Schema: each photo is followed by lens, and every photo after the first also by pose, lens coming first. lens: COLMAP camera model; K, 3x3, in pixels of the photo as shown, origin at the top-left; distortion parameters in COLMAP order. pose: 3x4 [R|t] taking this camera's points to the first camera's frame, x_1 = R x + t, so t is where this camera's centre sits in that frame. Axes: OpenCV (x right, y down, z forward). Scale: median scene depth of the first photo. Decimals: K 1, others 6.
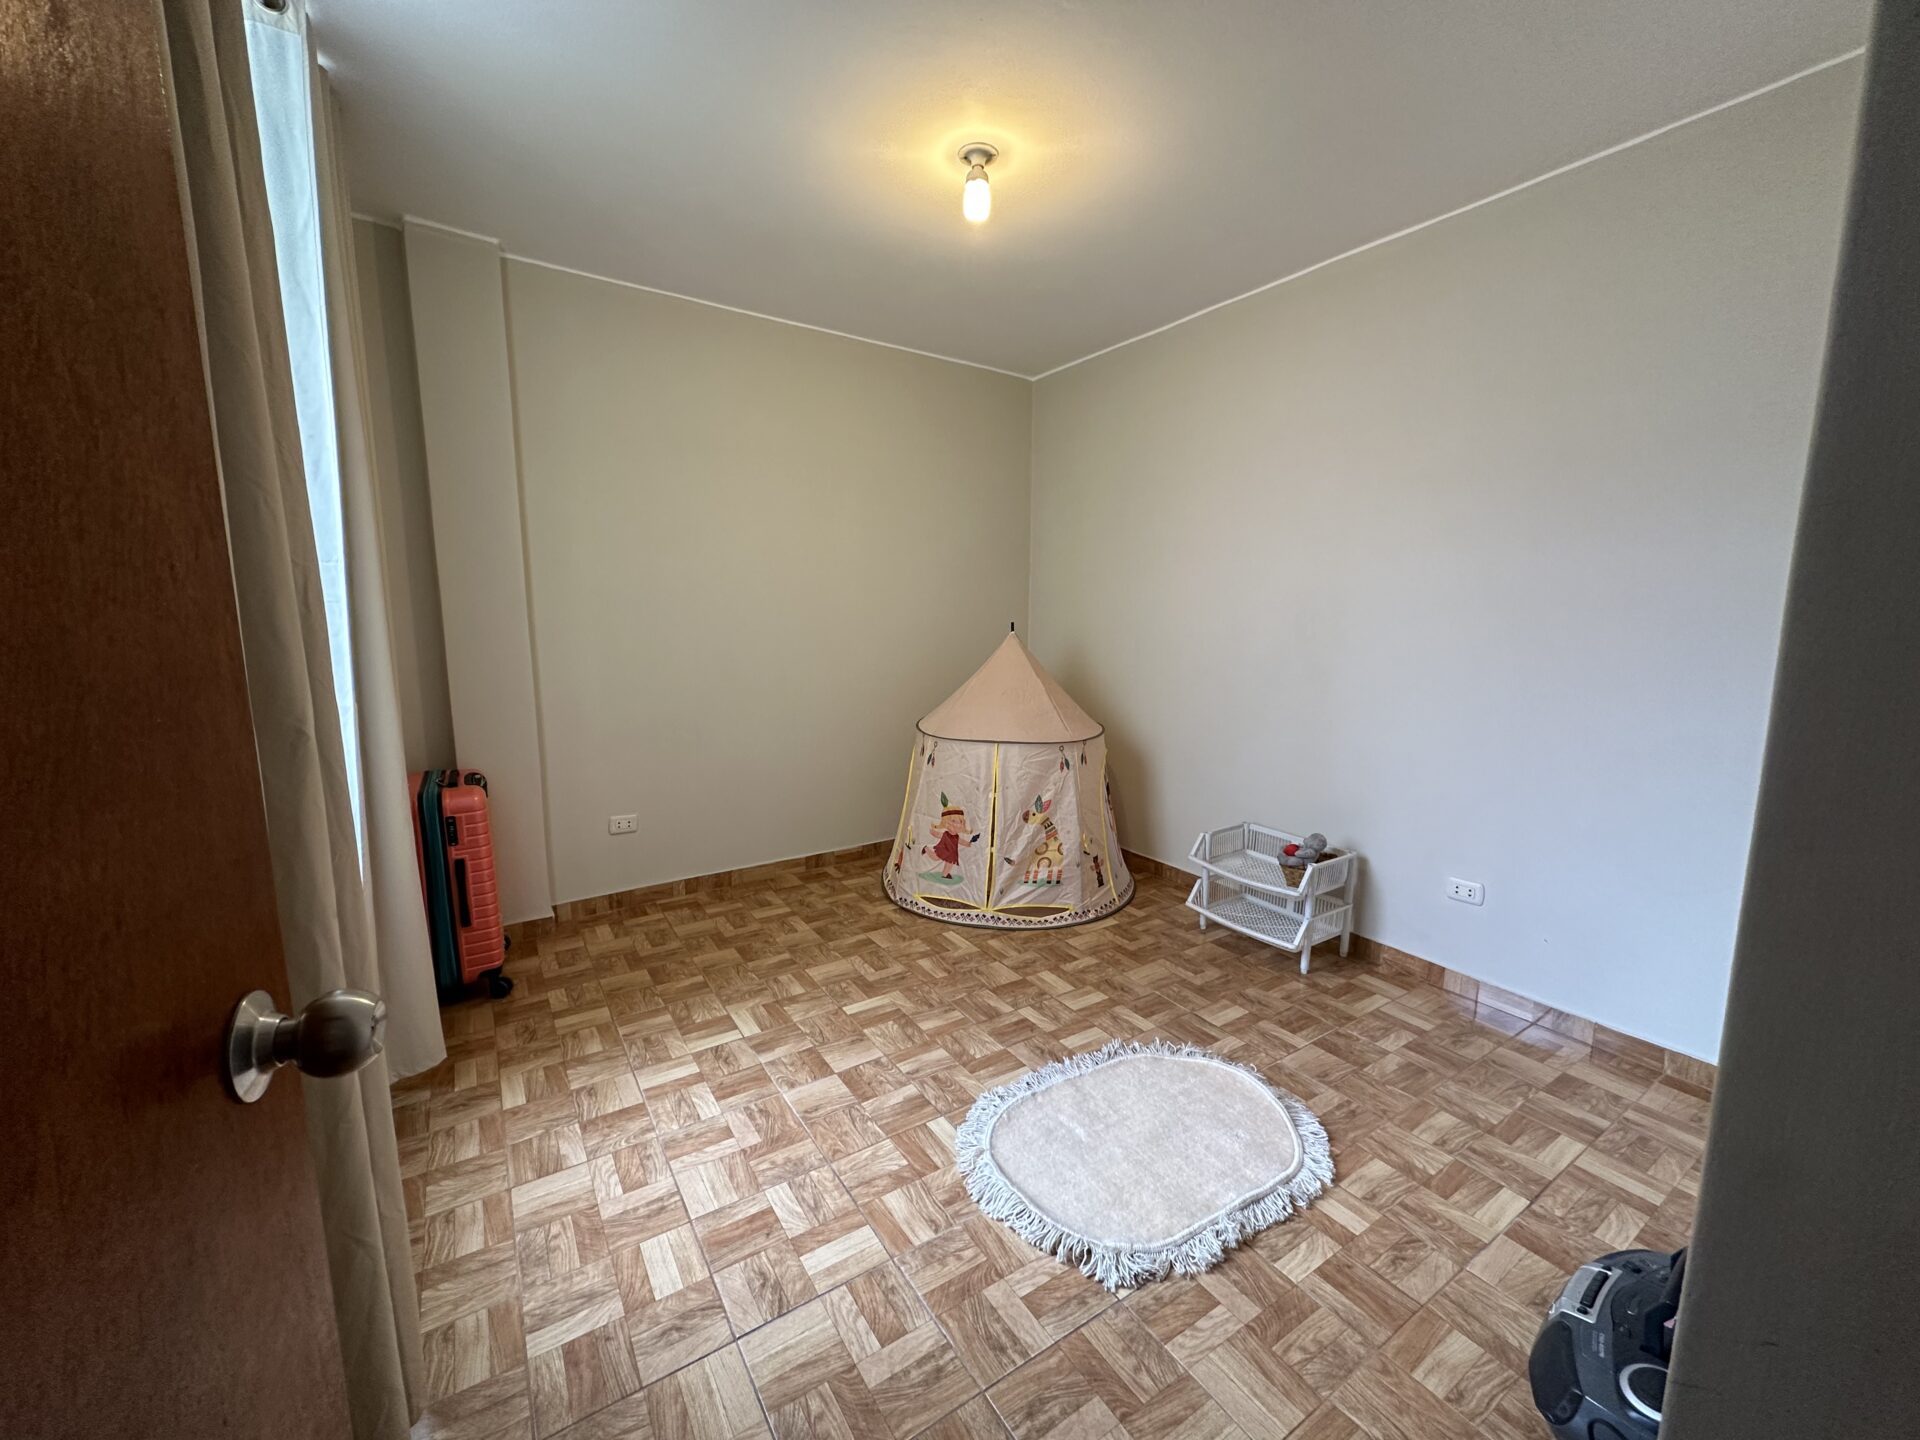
lens RADIAL K [[760.0, 0, 964.8], [0, 760.0, 725.1], [0, 0, 1]] dist [-0.000292, 0.000036]
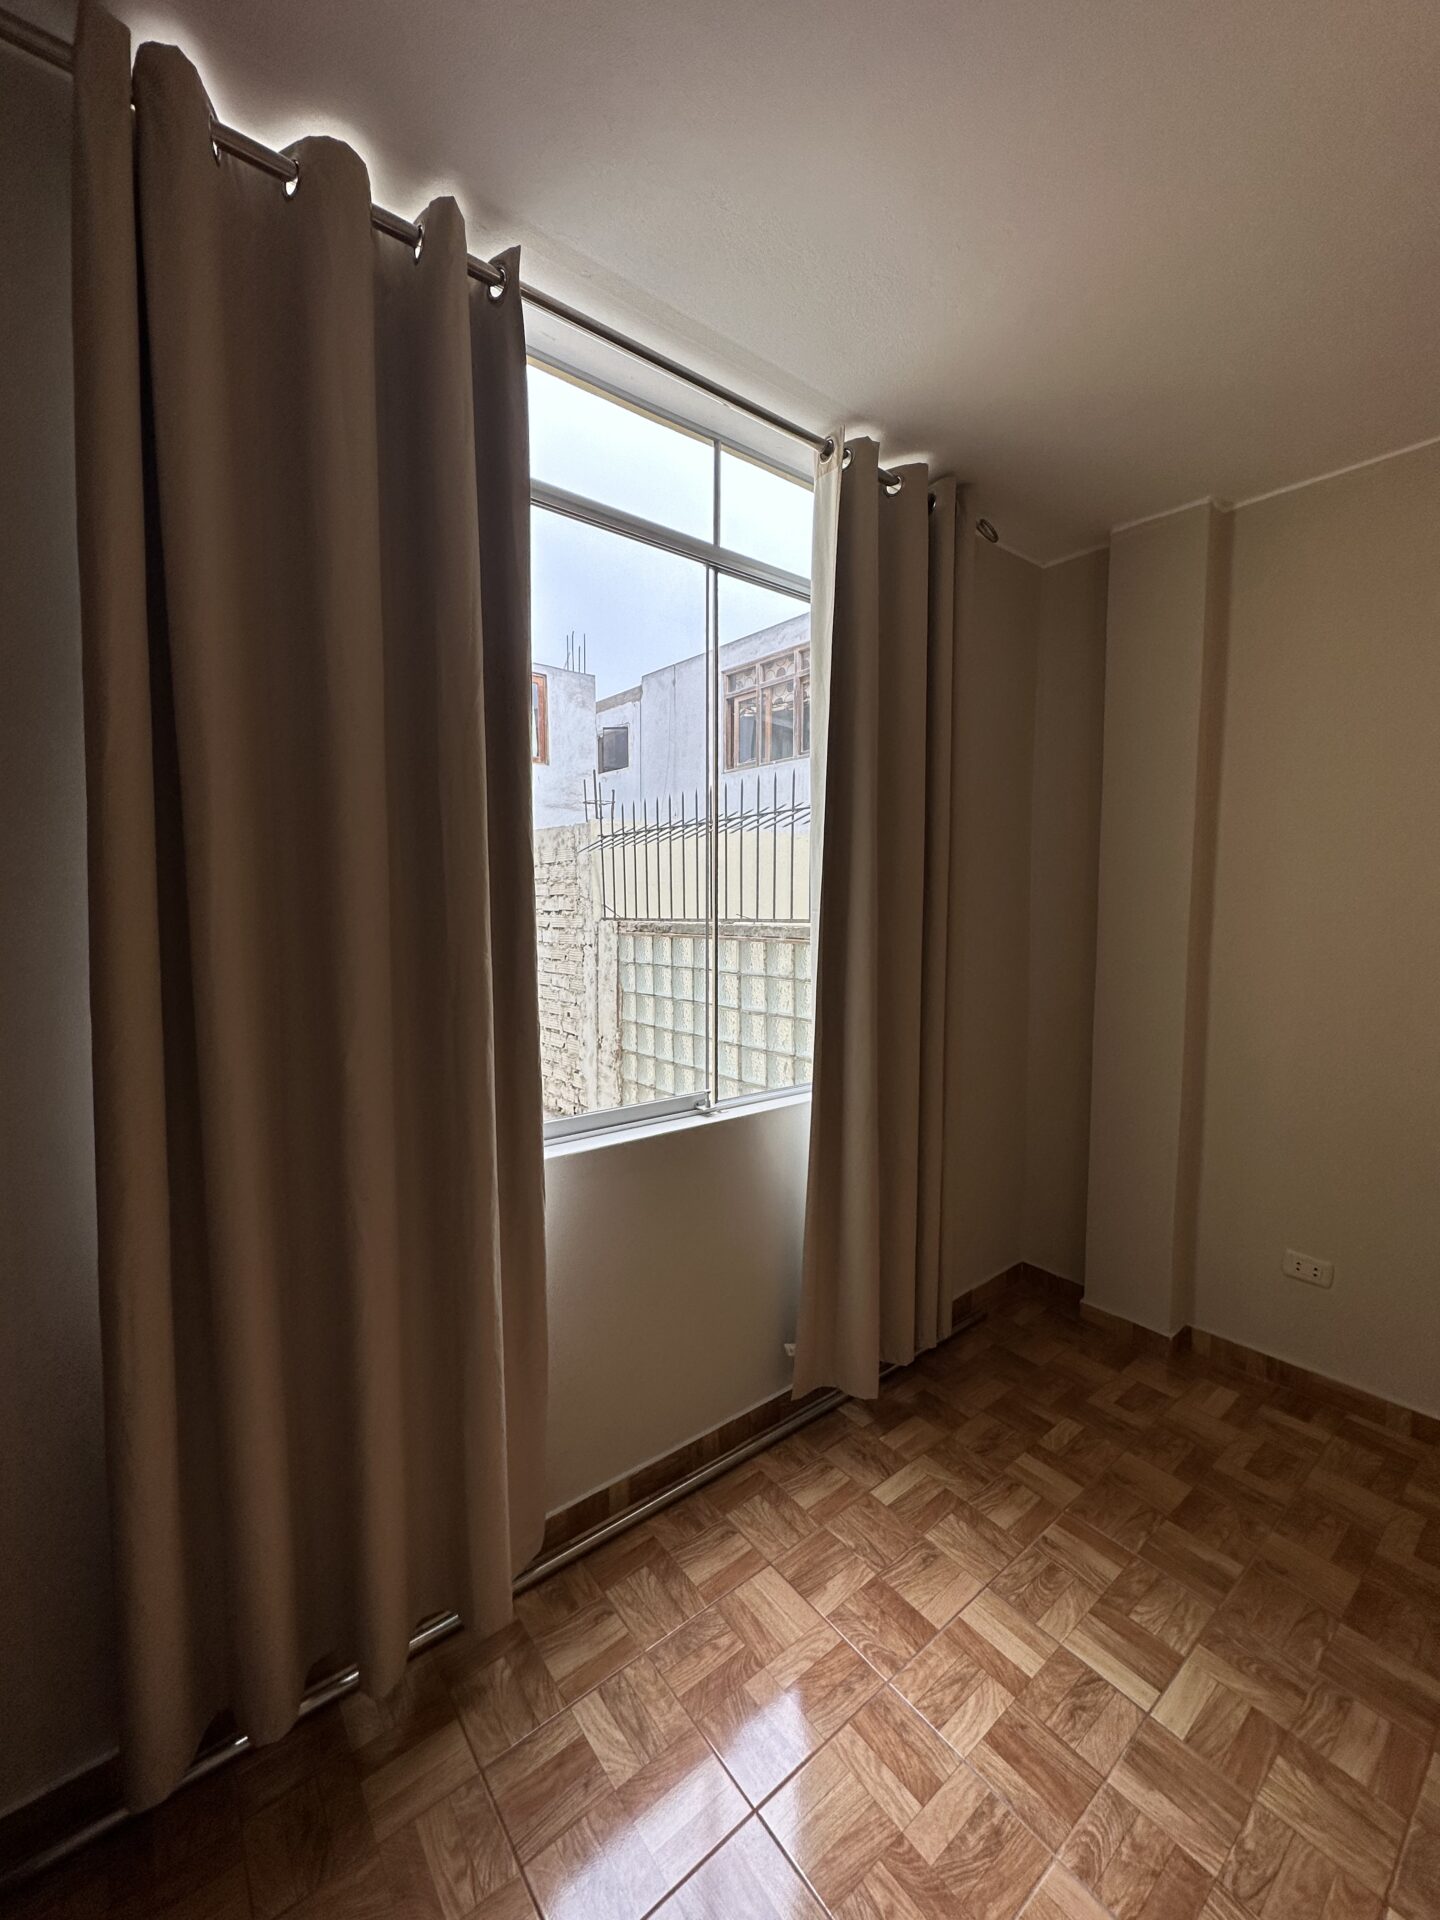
lens RADIAL K [[760.0, 0, 721.1], [0, 760.0, 964.0], [0, 0, 1]] dist [-0.000292, 0.000036]
pose [[0.073202, 0.077244, -0.994321, 0.223467], [-0.147776, 0.986831, 0.065783, -0.145616], [0.986308, 0.142121, 0.083652, 0.581651]]
